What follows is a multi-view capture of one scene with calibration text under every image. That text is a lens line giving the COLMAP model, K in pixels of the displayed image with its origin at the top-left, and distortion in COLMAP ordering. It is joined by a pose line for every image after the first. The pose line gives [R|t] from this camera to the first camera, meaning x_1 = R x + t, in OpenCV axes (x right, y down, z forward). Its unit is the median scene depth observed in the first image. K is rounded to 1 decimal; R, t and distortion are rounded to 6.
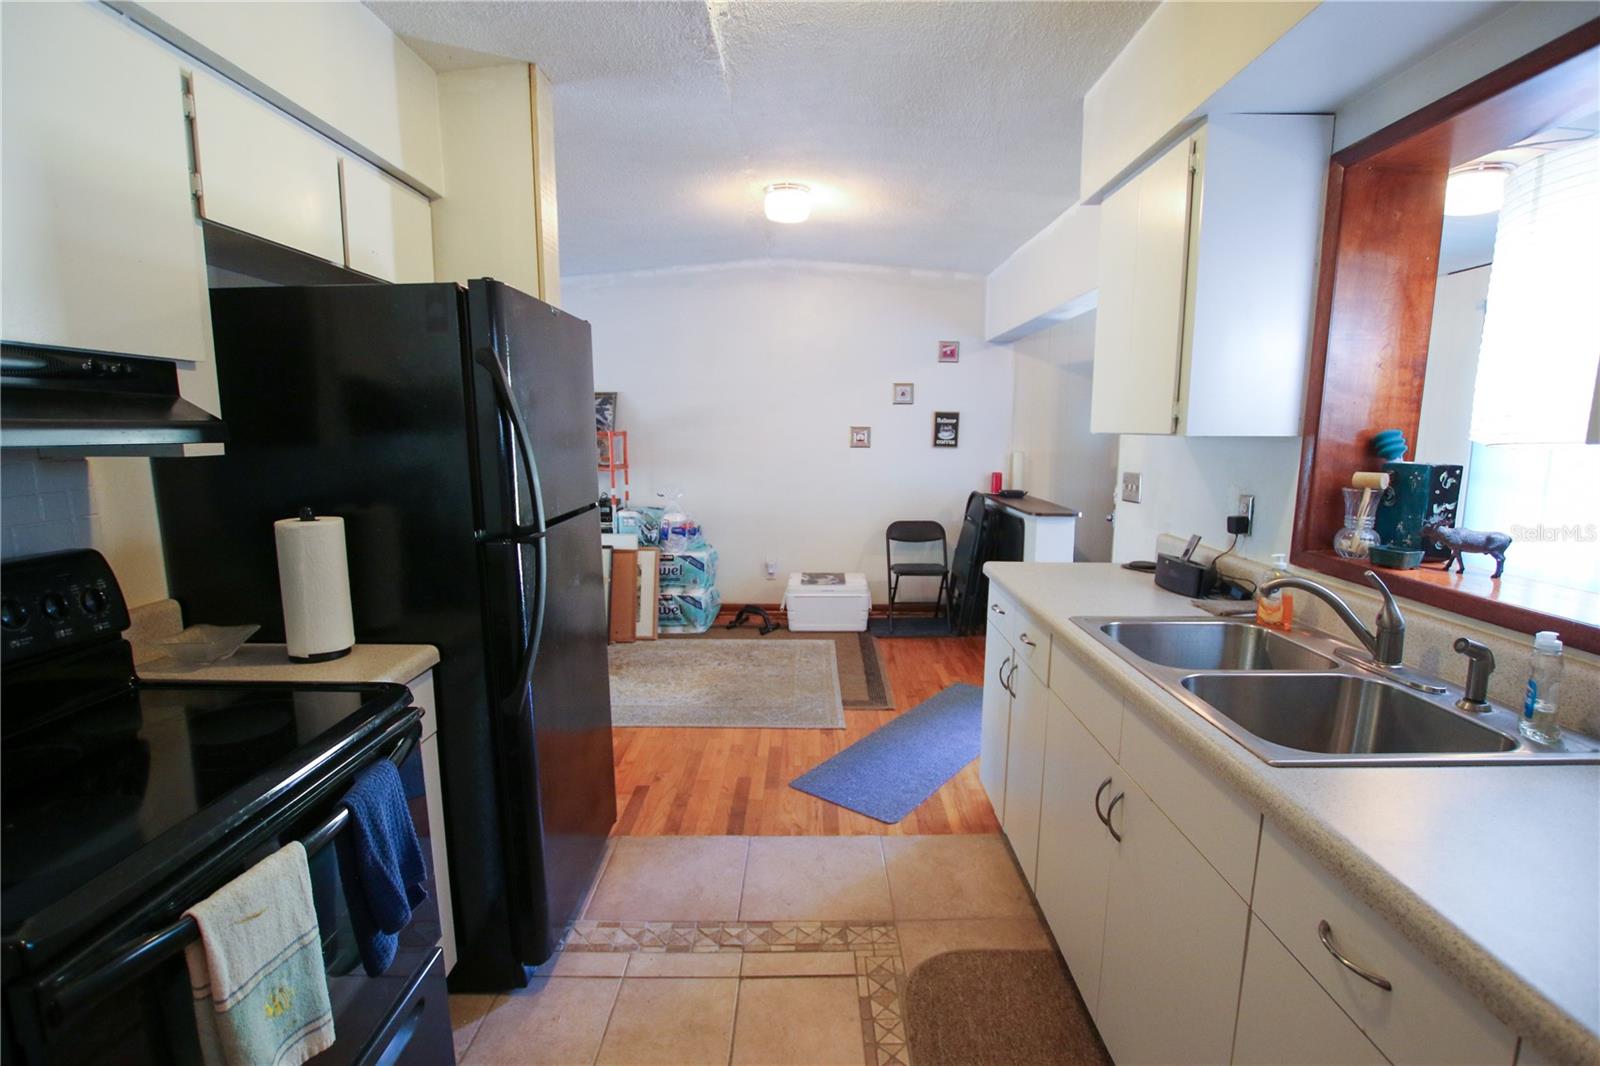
lens RADIAL K [[743.0, 0, 795.4], [0, 743.0, 543.1], [0, 0, 1]] dist [-0.029078, 0.004489]
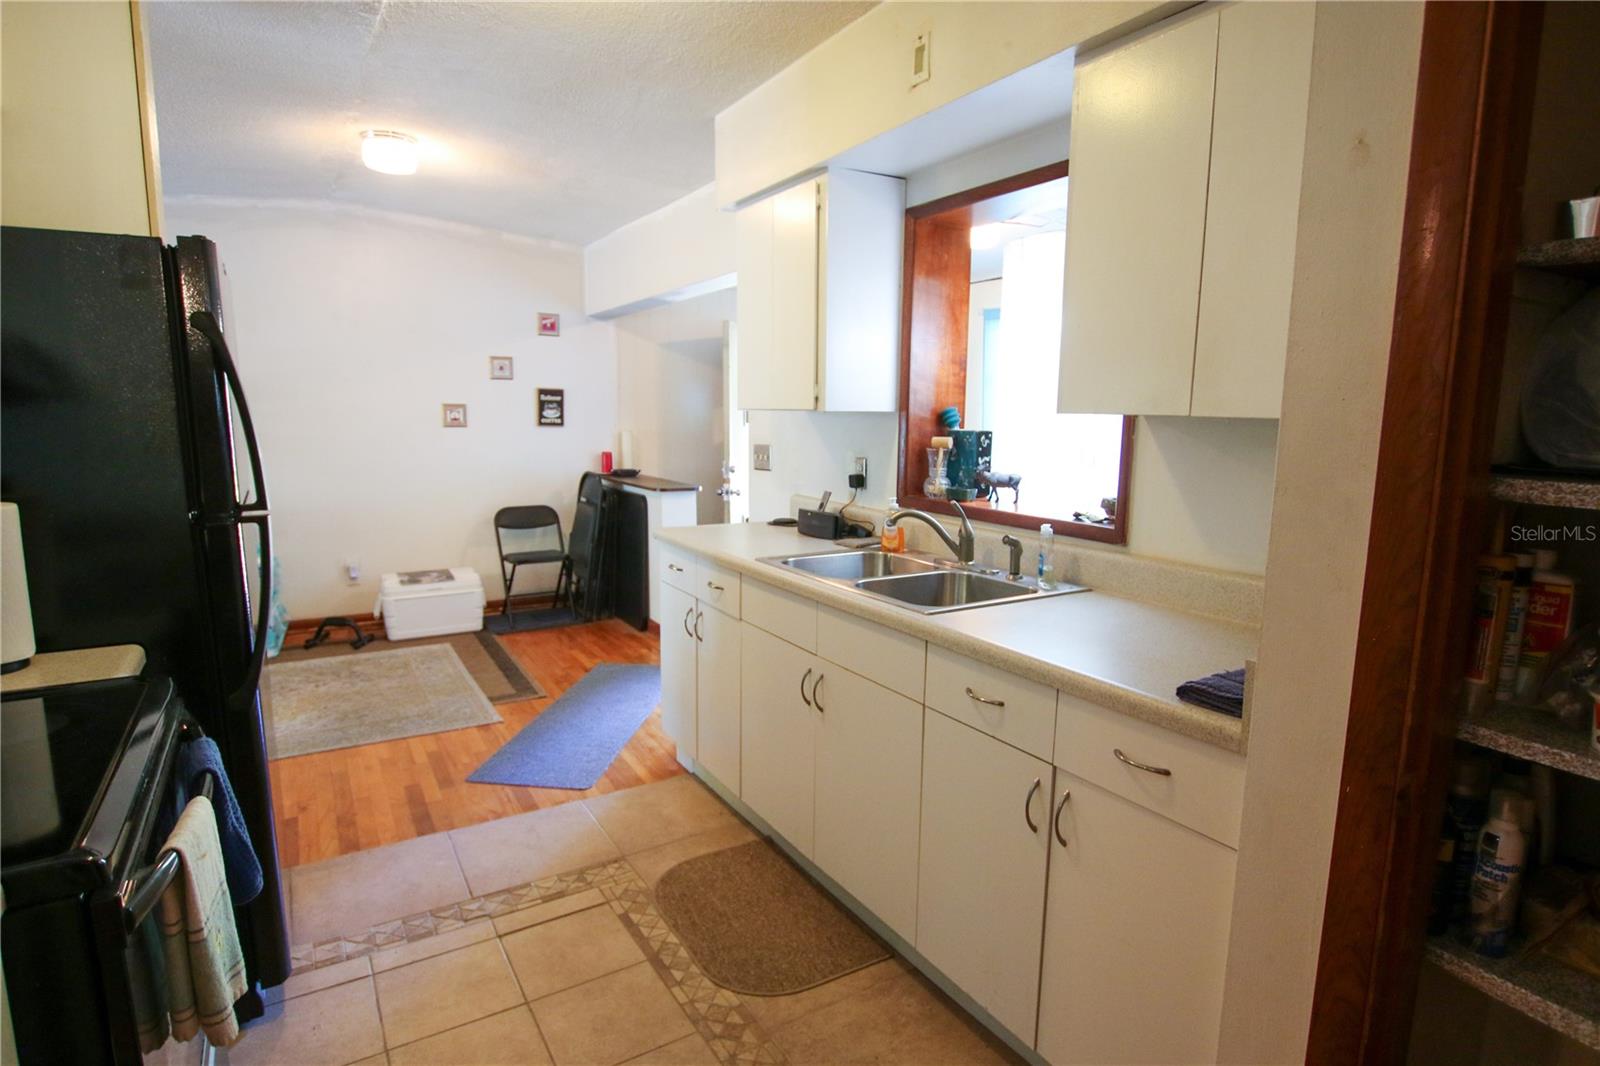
lens RADIAL K [[860.0, 0, 802.4], [0, 860.0, 541.3], [0, 0, 1]] dist [-0.022169, 0.003914]
pose [[0.848673, -0.072524, 0.523922, -0.256171], [0.072329, 0.997162, 0.020871, 0.039269], [-0.523950, 0.020182, 0.851510, -0.212123]]
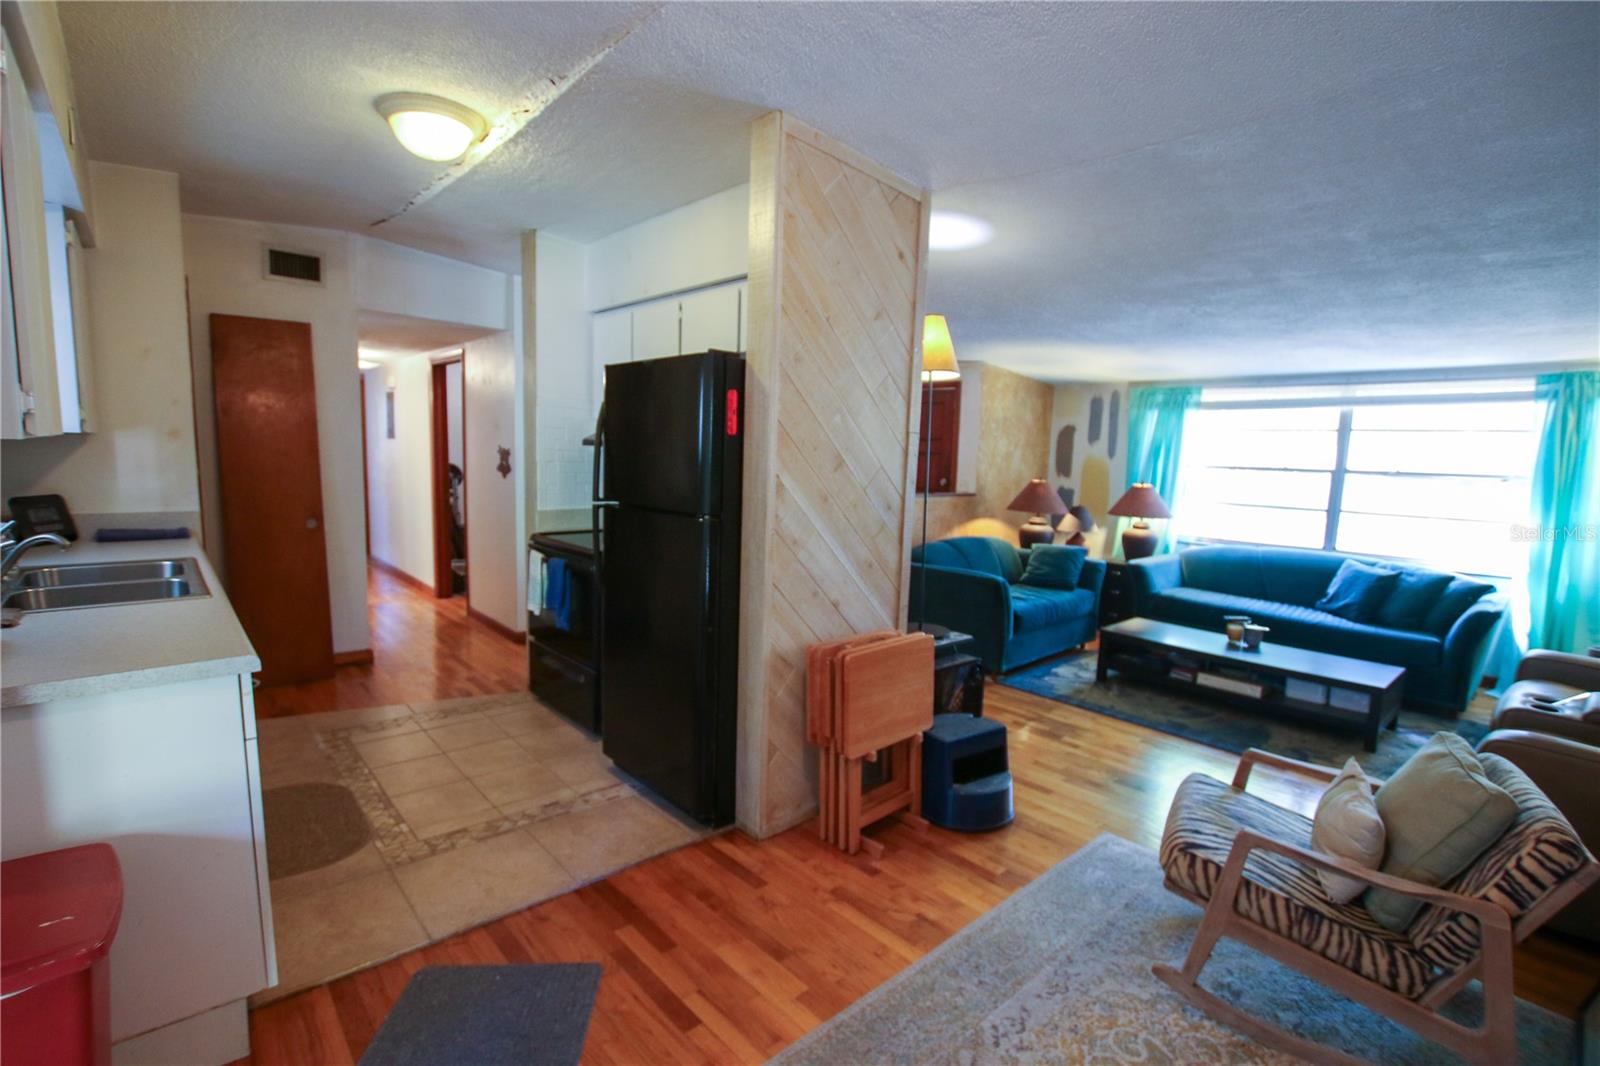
lens RADIAL K [[743.0, 0, 784.4], [0, 743.0, 524.7], [0, 0, 1]] dist [-0.029078, 0.004489]
pose [[-0.740112, 0.051668, -0.670496, 0.393740], [-0.131252, 0.966771, 0.219378, -0.311273], [0.659551, 0.250368, -0.708737, 1.962131]]
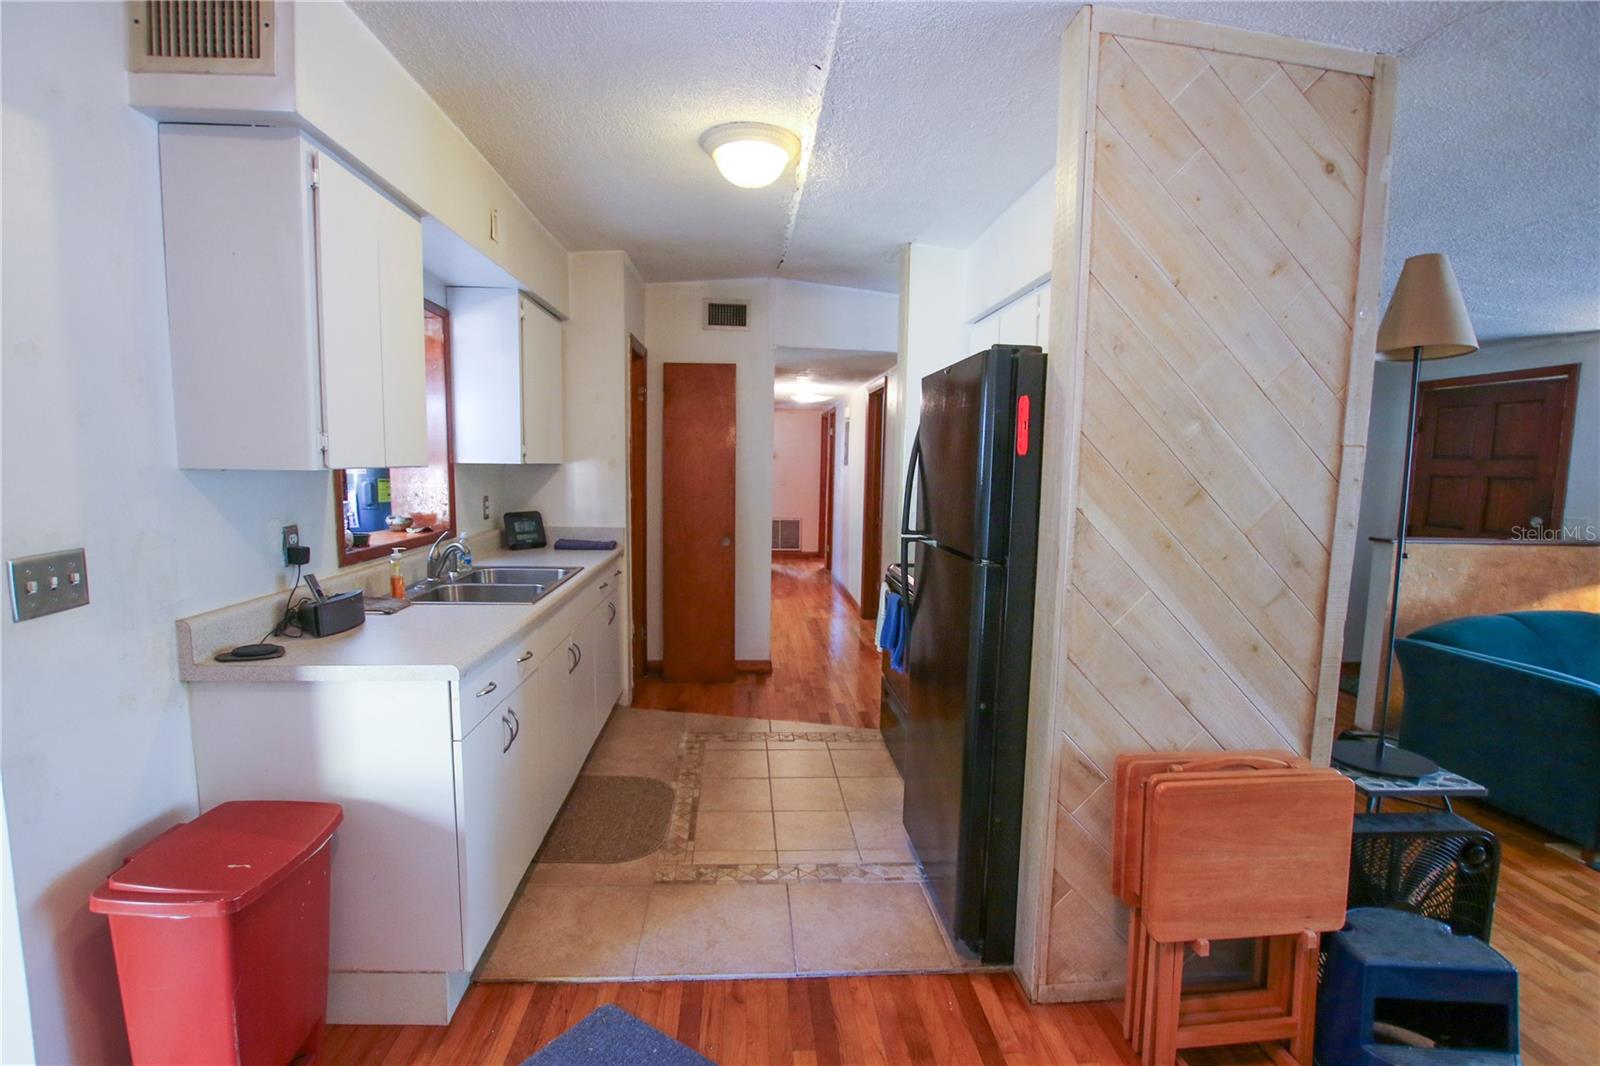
lens RADIAL K [[743.0, 0, 792.4], [0, 743.0, 532.6], [0, 0, 1]] dist [-0.029078, 0.004489]
pose [[-0.996498, -0.003056, -0.083558, 0.012473], [-0.023830, 0.968268, 0.248774, -0.304036], [0.080147, 0.249894, -0.964950, 1.896914]]
